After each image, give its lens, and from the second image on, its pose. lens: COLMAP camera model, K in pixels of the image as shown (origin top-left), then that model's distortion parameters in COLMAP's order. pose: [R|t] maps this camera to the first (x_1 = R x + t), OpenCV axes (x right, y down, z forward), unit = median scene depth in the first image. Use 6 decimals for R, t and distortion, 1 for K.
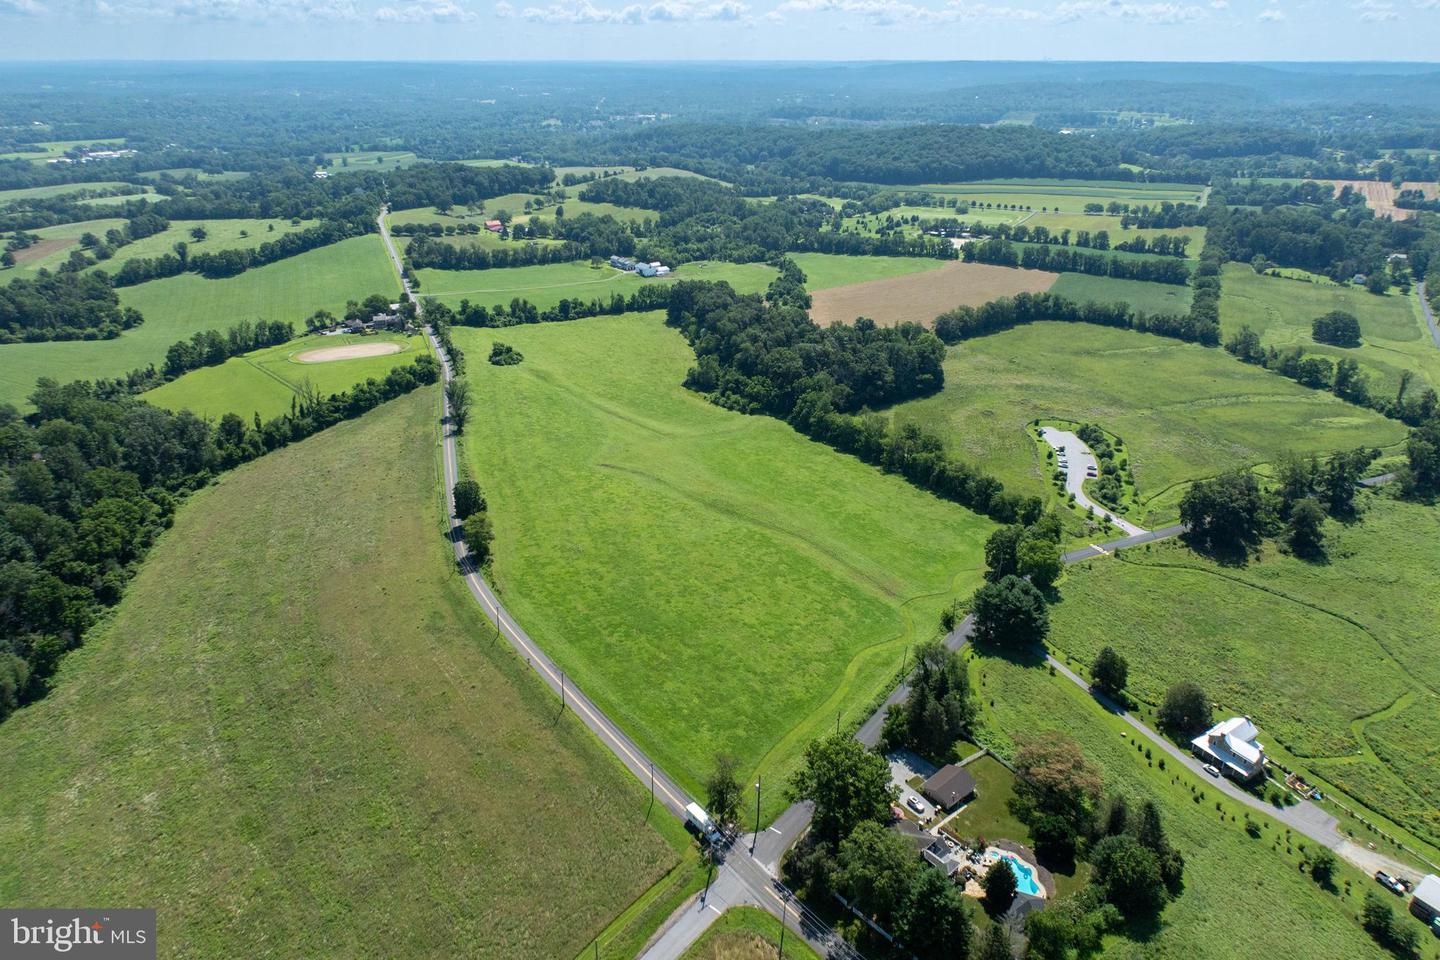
lens RADIAL K [[902.2, 0, 718.4], [0, 902.2, 447.6], [0, 0, 1]] dist [0.018031, -0.024418]
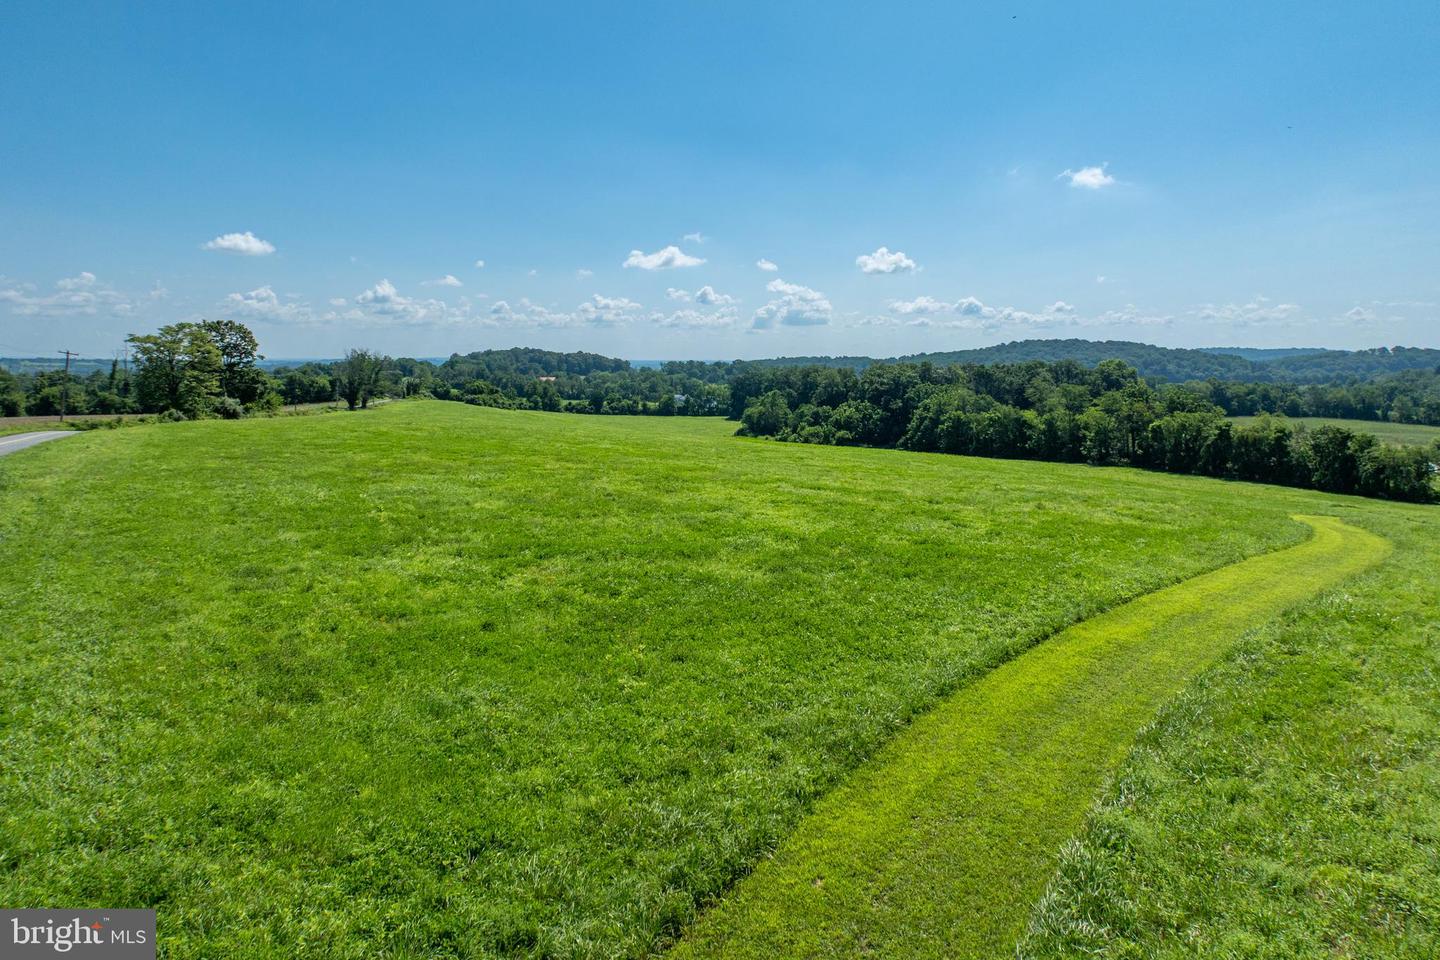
lens RADIAL K [[889.7, 0, 716.8], [0, 889.7, 424.2], [0, 0, 1]] dist [0.006342, -0.008937]
pose [[0.994548, 0.005530, -0.104137, 0.015138], [-0.040041, 0.942301, -0.332364, 0.141474], [0.096291, 0.334721, 0.937384, 0.370092]]
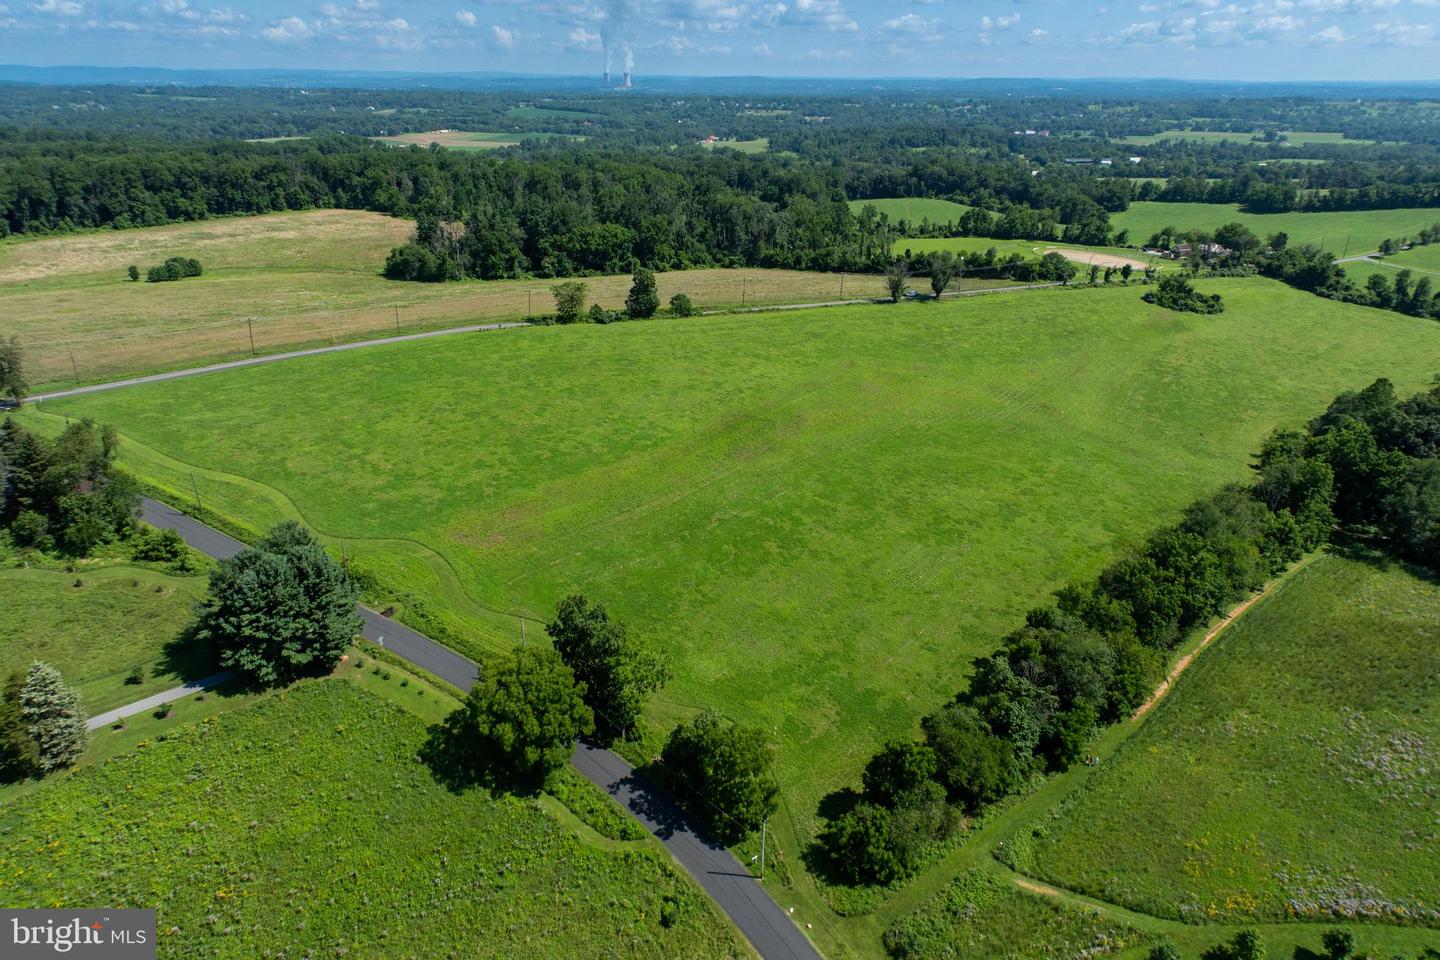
lens RADIAL K [[879.2, 0, 720.0], [0, 879.2, 480.0], [0, 0, 1]] dist [0.015741, -0.019796]
pose [[0.112392, 0.409976, -0.905145, 0.393555], [-0.396727, 0.853679, 0.337403, -0.070680], [0.911030, 0.321174, 0.258595, 0.551176]]
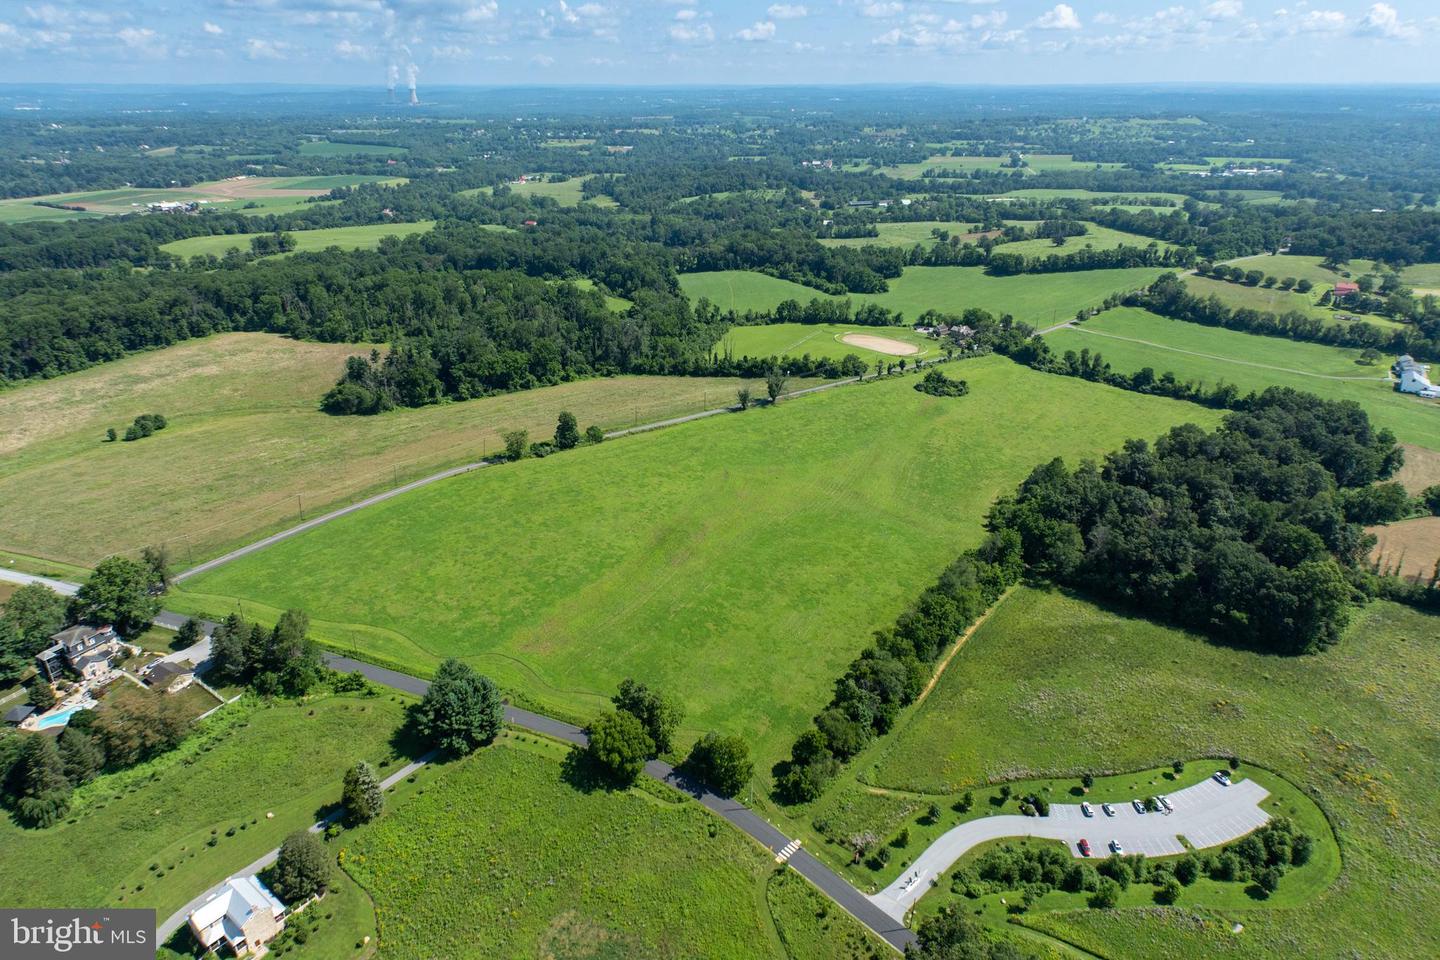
lens RADIAL K [[879.2, 0, 720.0], [0, 879.2, 480.0], [0, 0, 1]] dist [0.015741, -0.019796]
pose [[0.324994, 0.384729, -0.863923, 0.544939], [-0.368544, 0.892815, 0.258955, -0.169450], [0.870950, 0.234235, 0.431949, 0.411178]]
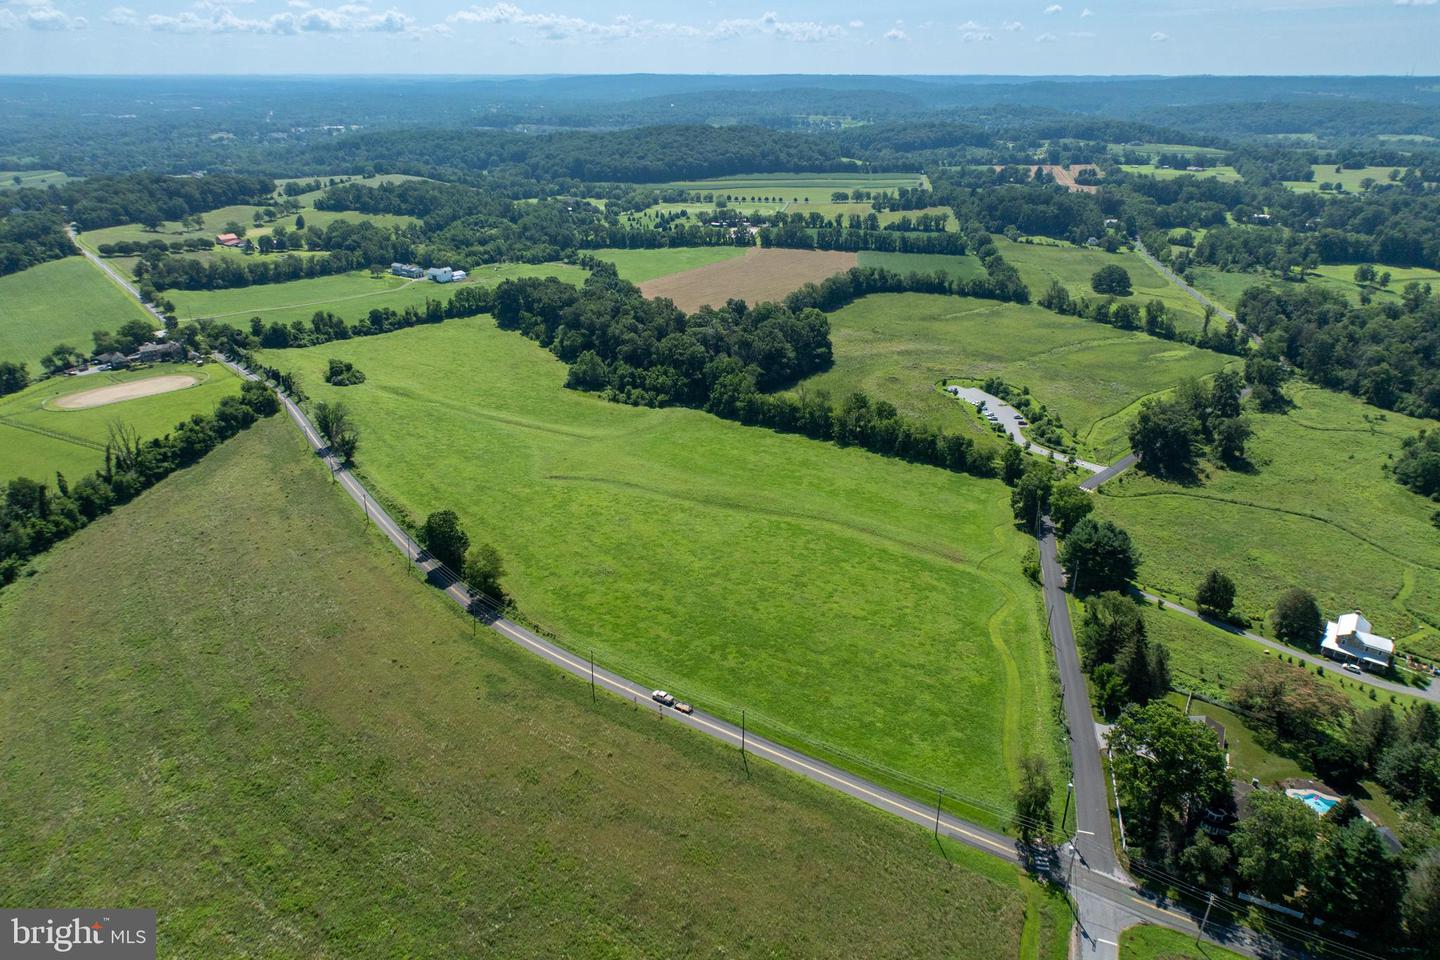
lens RADIAL K [[902.2, 0, 718.4], [0, 902.2, 447.6], [0, 0, 1]] dist [0.018031, -0.024418]
pose [[0.944439, -0.125044, 0.303973, -0.173196], [0.129458, 0.991569, 0.005675, 0.005183], [-0.302120, 0.033992, 0.952664, 0.101458]]
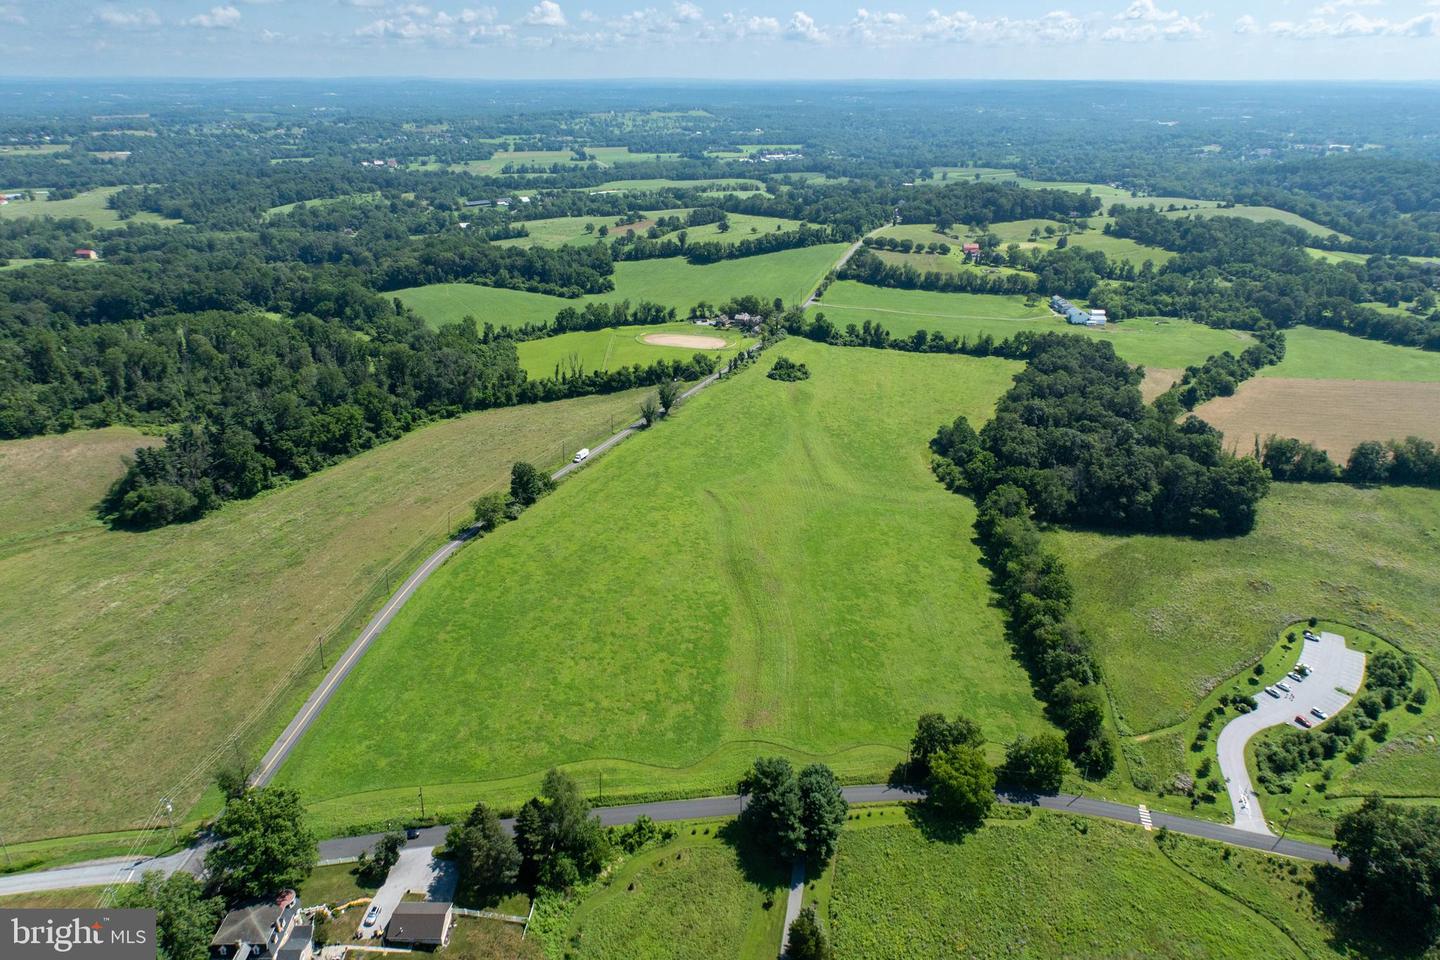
lens RADIAL K [[879.2, 0, 720.0], [0, 879.2, 480.0], [0, 0, 1]] dist [0.015741, -0.019796]
pose [[0.753523, 0.272531, -0.598272, 0.328763], [-0.259327, 0.959454, 0.110438, -0.074468], [0.604113, 0.071930, 0.793646, 0.184479]]
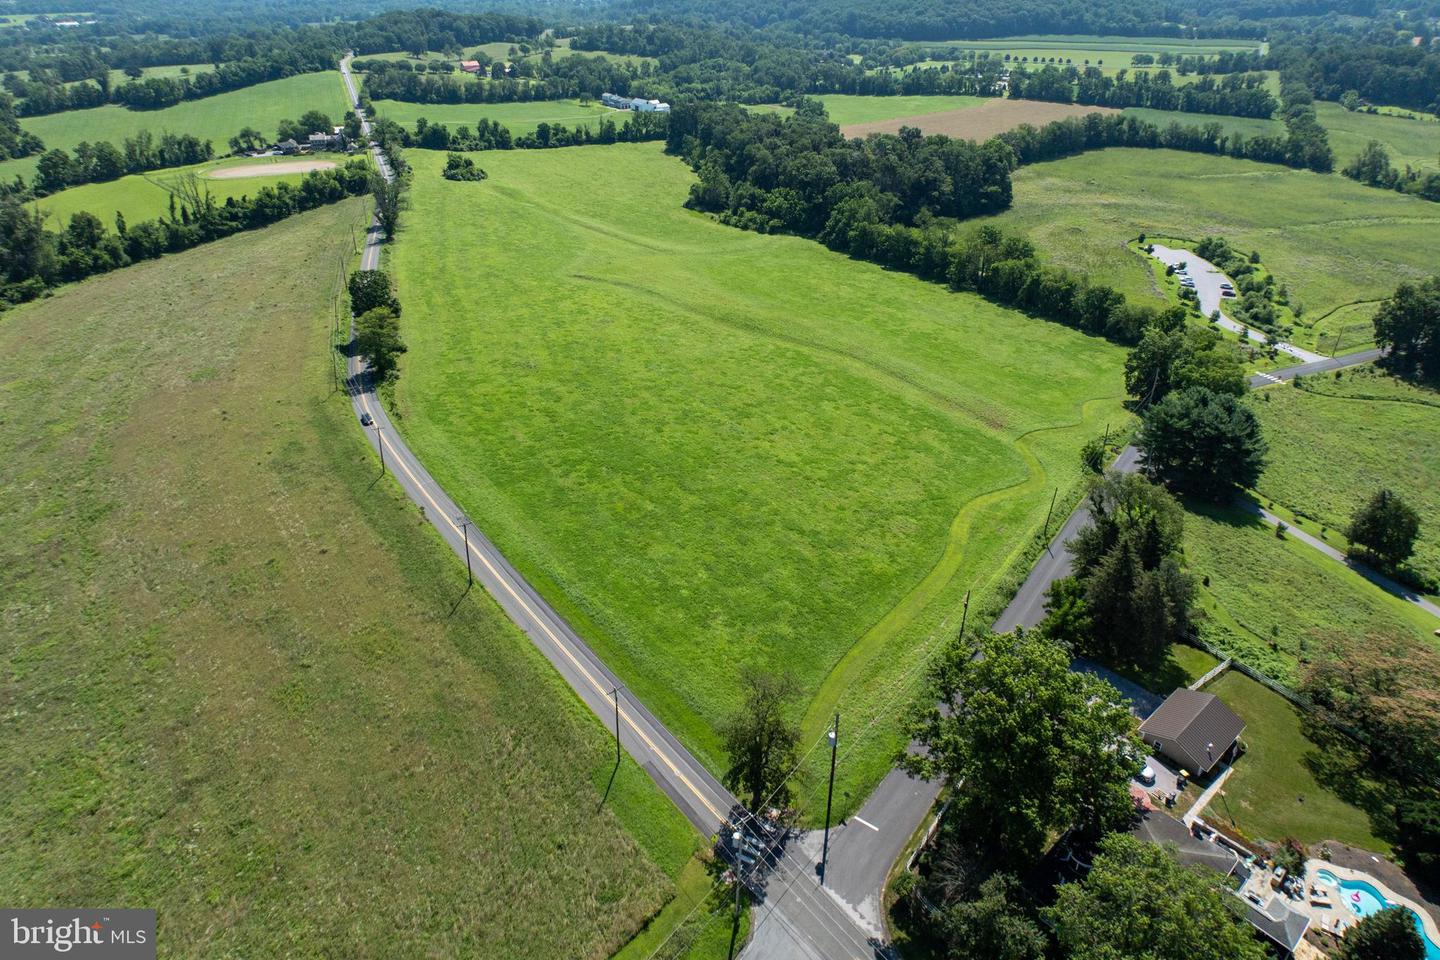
lens RADIAL K [[889.7, 0, 716.8], [0, 889.7, 424.2], [0, 0, 1]] dist [0.006342, -0.008937]
pose [[0.999981, 0.000822, -0.006139, -0.005504], [-0.000341, 0.996960, 0.077920, 0.061433], [0.006185, -0.077916, 0.996941, 0.193548]]
